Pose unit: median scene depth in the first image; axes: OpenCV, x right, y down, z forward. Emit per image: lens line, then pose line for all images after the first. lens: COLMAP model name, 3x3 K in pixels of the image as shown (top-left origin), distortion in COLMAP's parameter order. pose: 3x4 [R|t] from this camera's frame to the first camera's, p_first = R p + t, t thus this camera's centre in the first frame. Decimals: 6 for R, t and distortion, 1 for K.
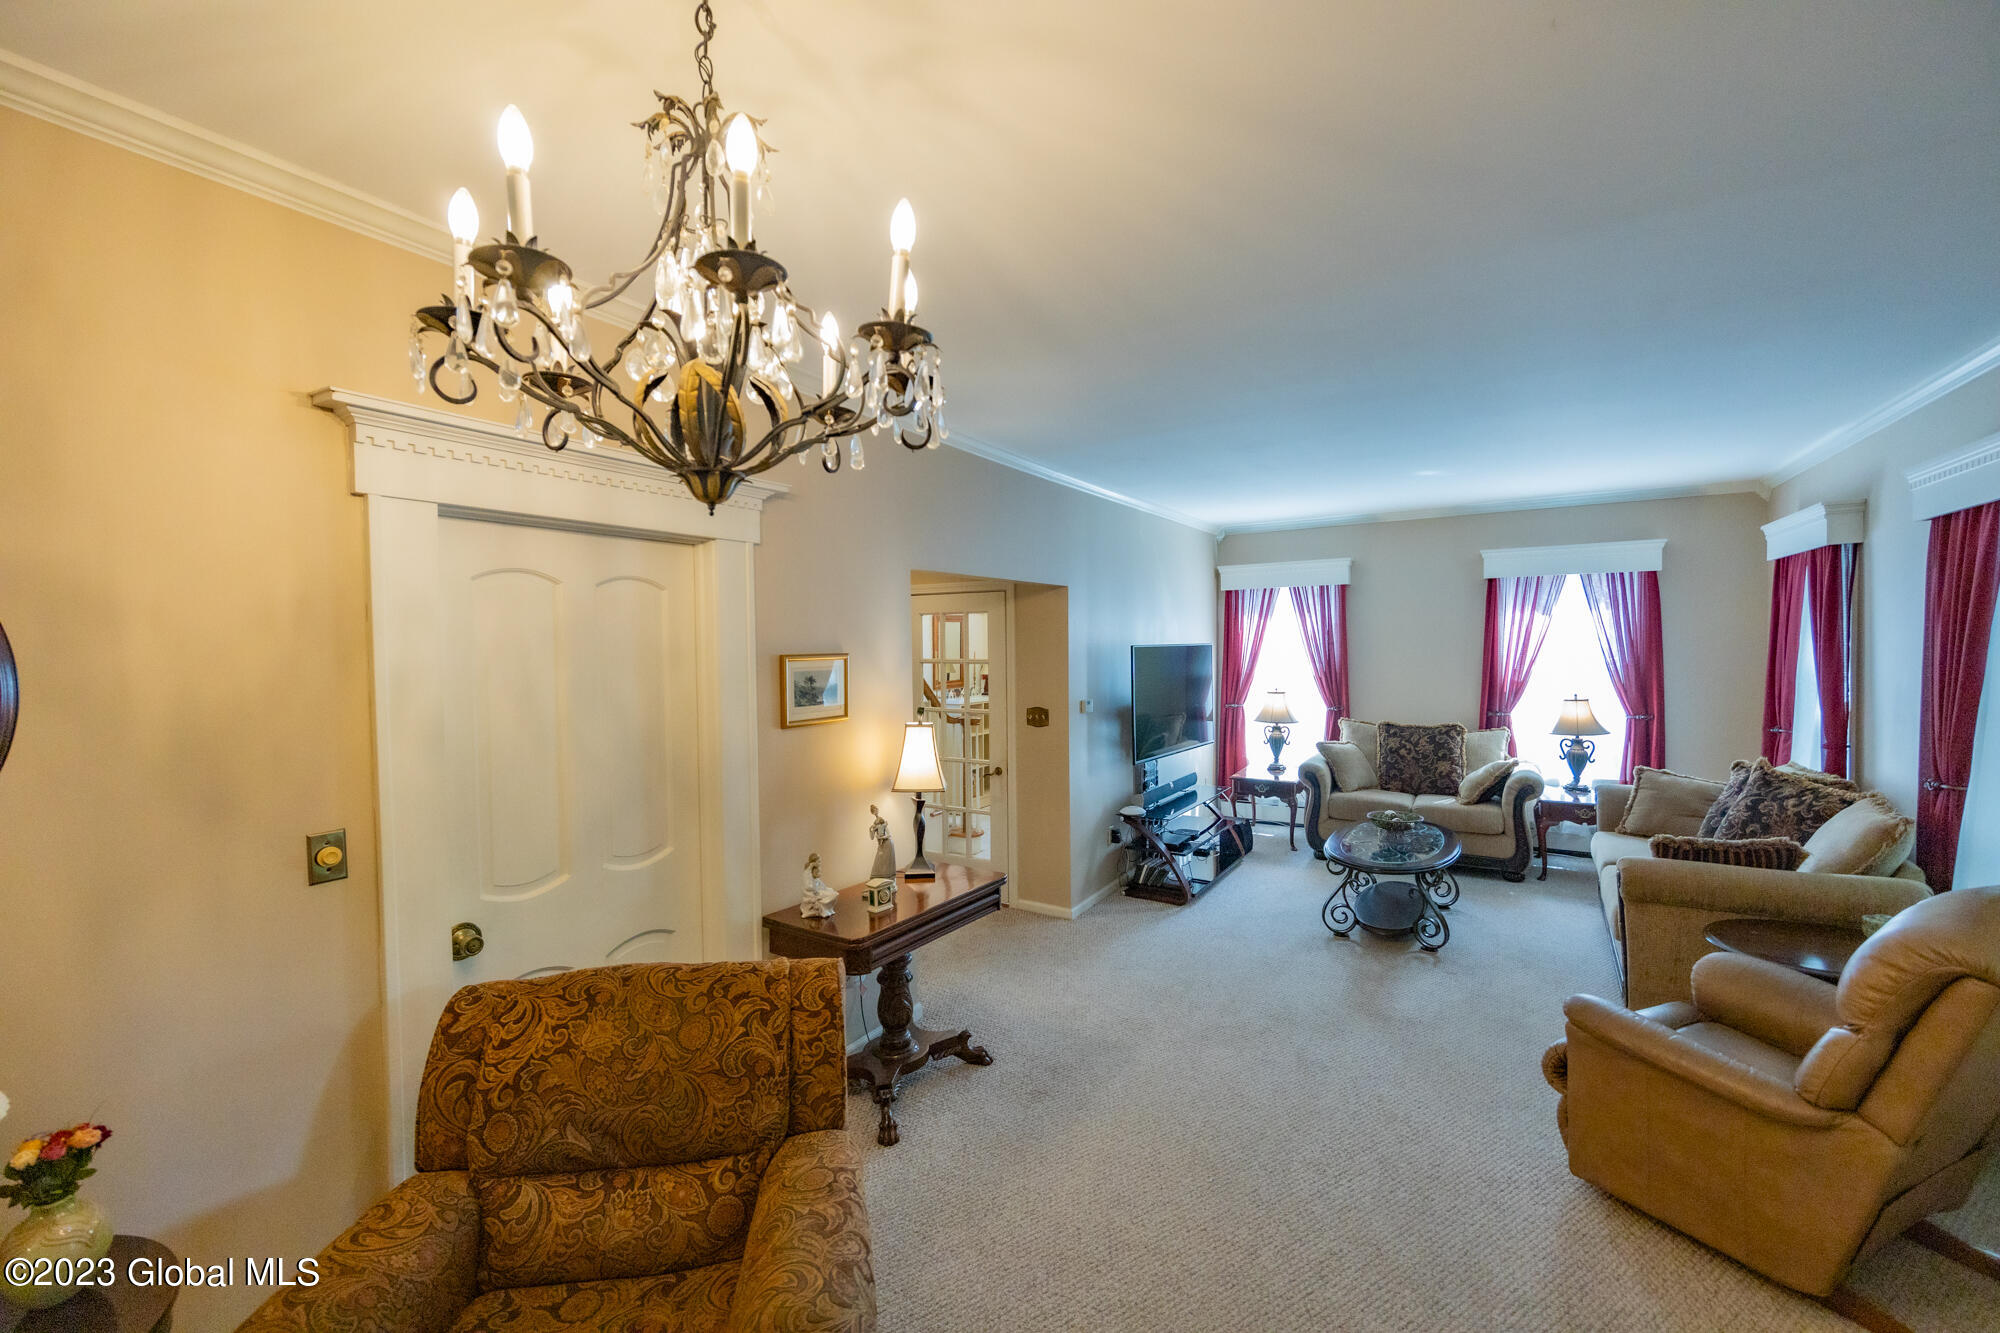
lens RADIAL K [[808.1, 0, 1001.6], [0, 808.1, 669.3], [0, 0, 1]] dist [-0.001243, -0.000501]
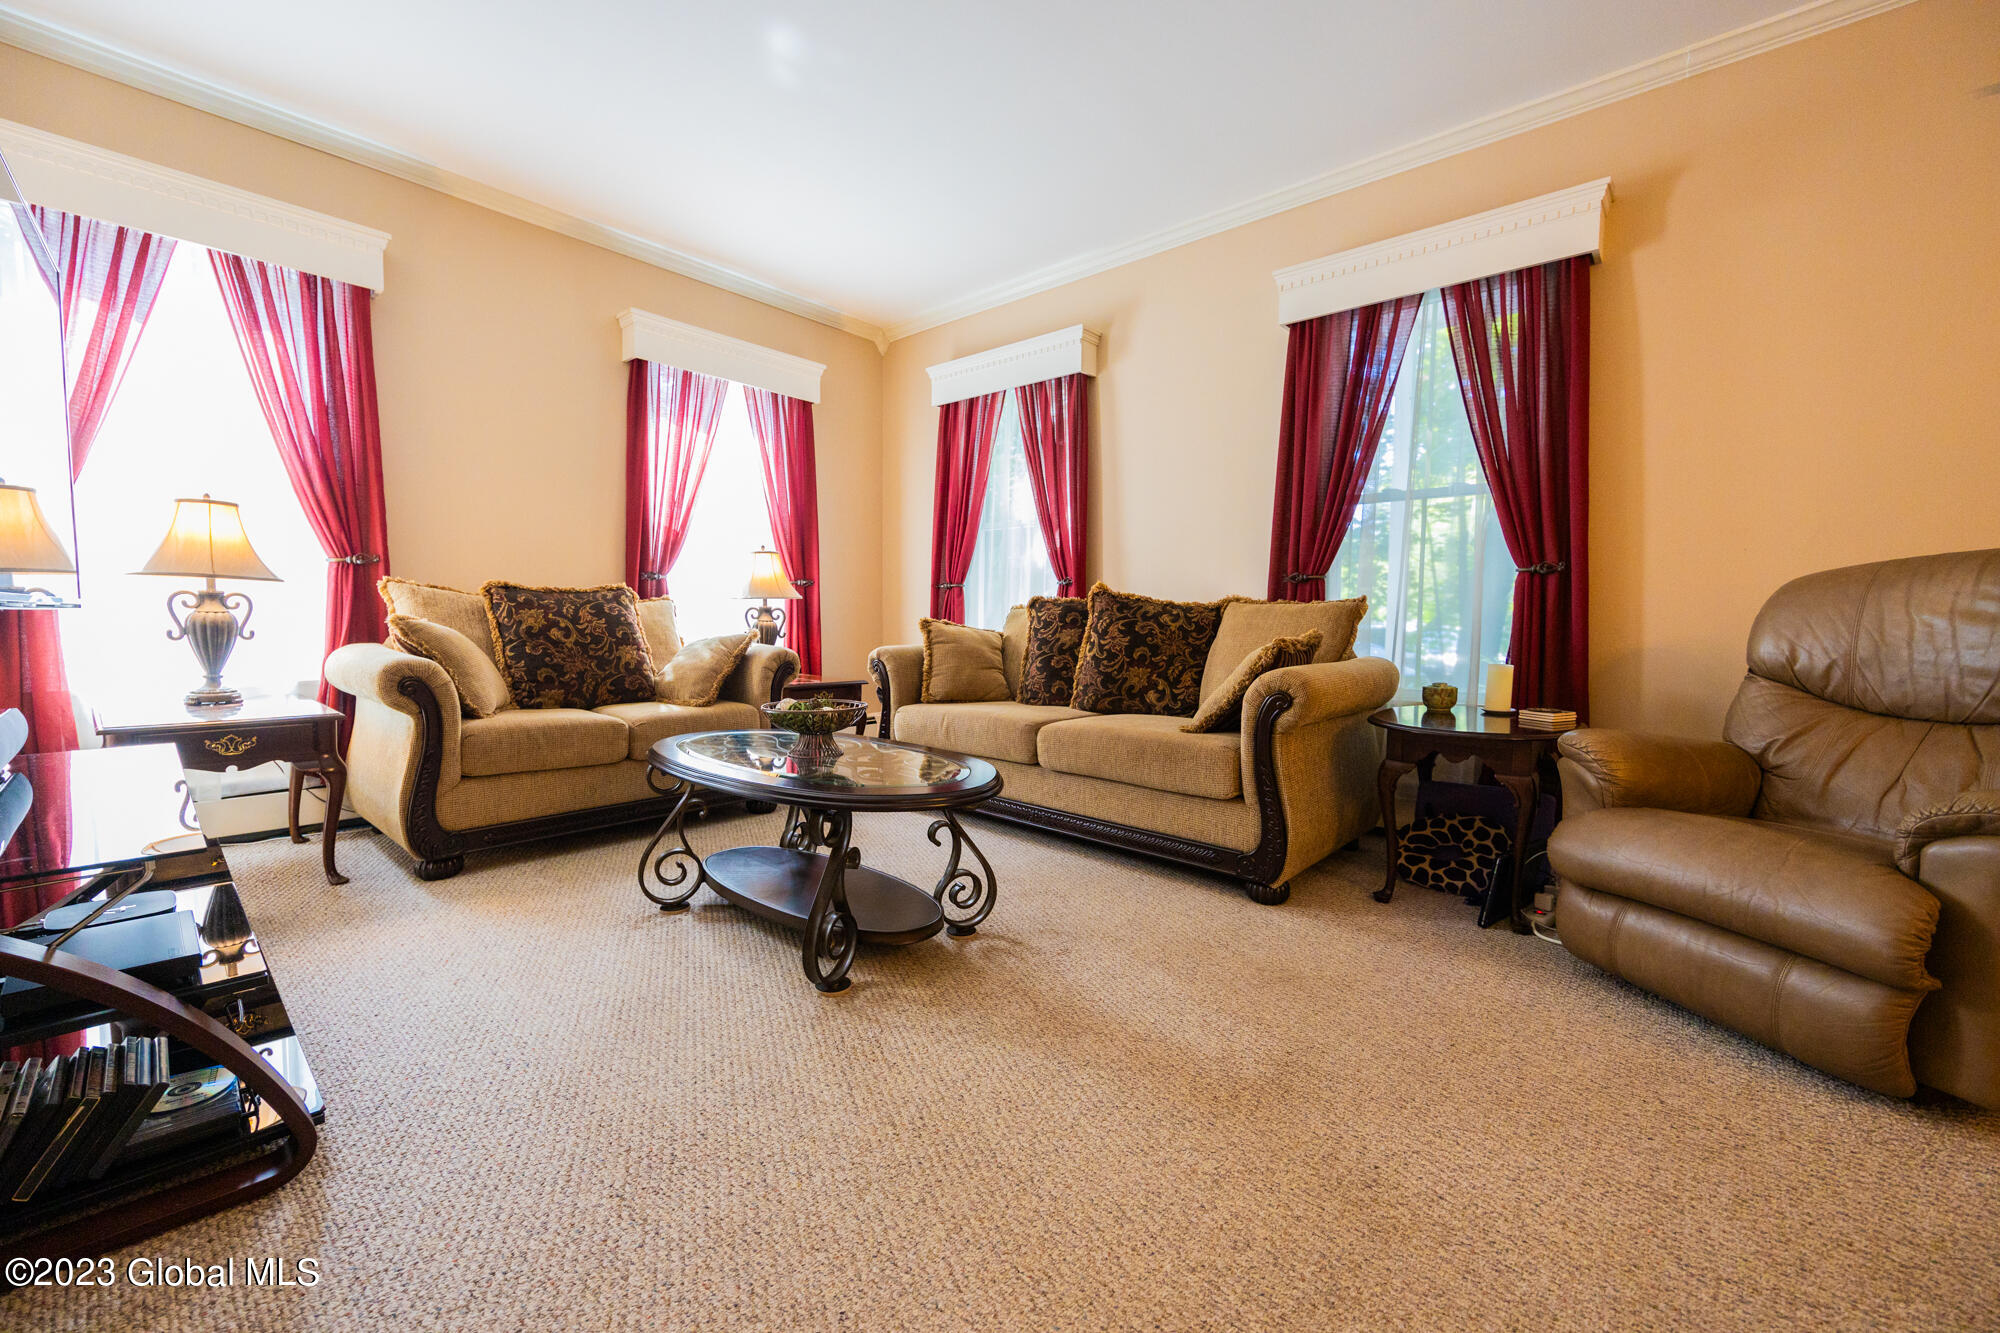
lens RADIAL K [[808.1, 0, 1002.1], [0, 808.1, 674.2], [0, 0, 1]] dist [-0.001243, -0.000501]
pose [[0.163352, -0.045443, 0.985521, 0.020033], [0.018266, 0.998907, 0.043033, 0.111433], [-0.986399, 0.010972, 0.164003, 0.624094]]
